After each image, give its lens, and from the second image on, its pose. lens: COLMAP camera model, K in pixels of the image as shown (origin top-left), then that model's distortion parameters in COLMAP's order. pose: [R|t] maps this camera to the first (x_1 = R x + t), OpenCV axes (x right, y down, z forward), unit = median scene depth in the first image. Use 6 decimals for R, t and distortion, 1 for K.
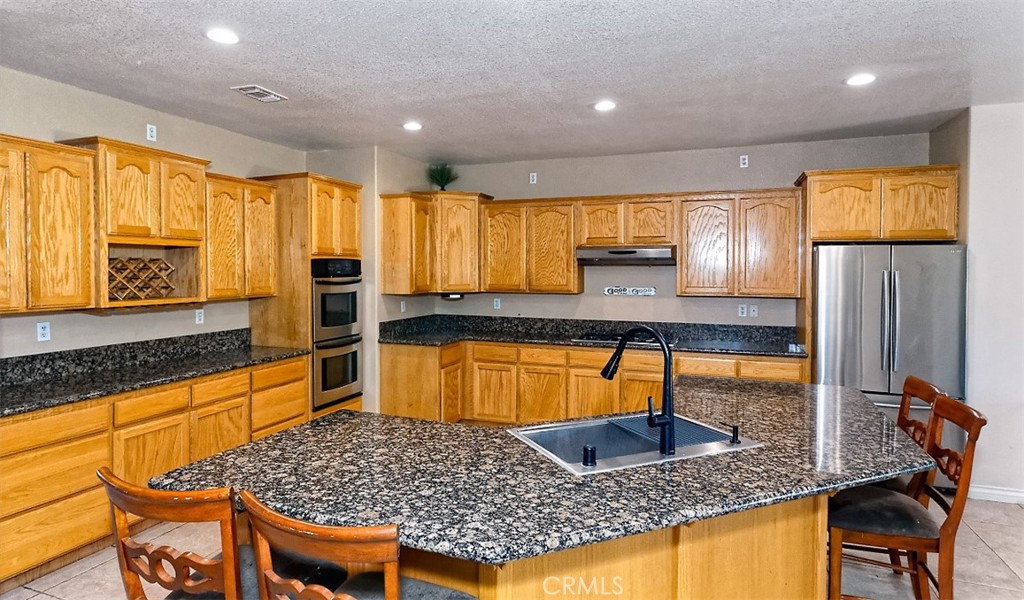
lens RADIAL K [[584.9, 0, 480.6], [0, 584.9, 280.3], [0, 0, 1]] dist [-0.030168, -0.000456]
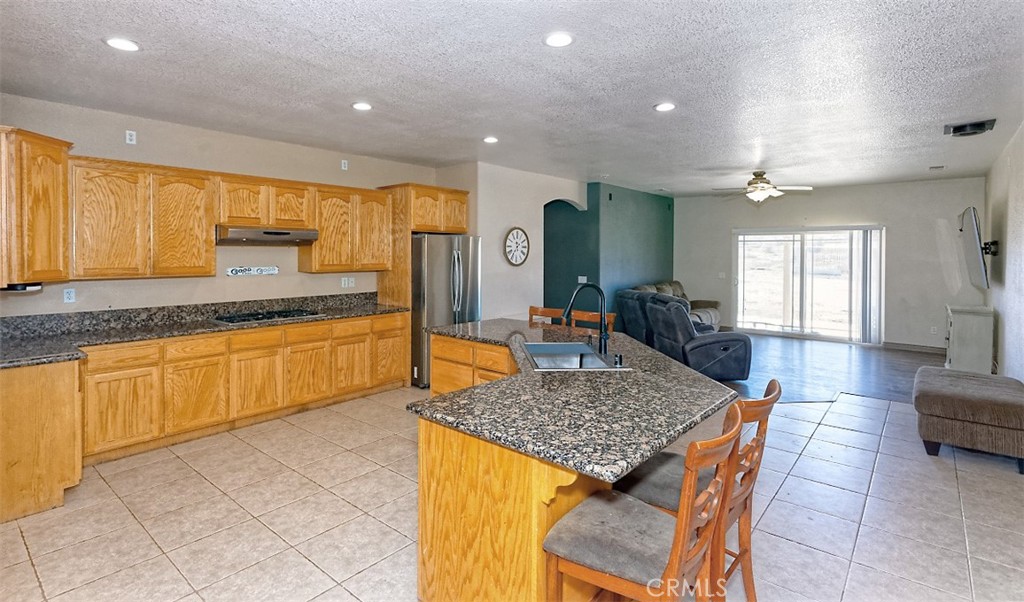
lens RADIAL K [[499.1, 0, 527.1], [0, 499.1, 258.8], [0, 0, 1]] dist [0.029196, -0.000960]
pose [[0.293165, -0.015285, 0.955940, -0.469059], [0.011238, 0.999858, 0.012541, -0.008678], [-0.955996, 0.007066, 0.293295, 0.294524]]
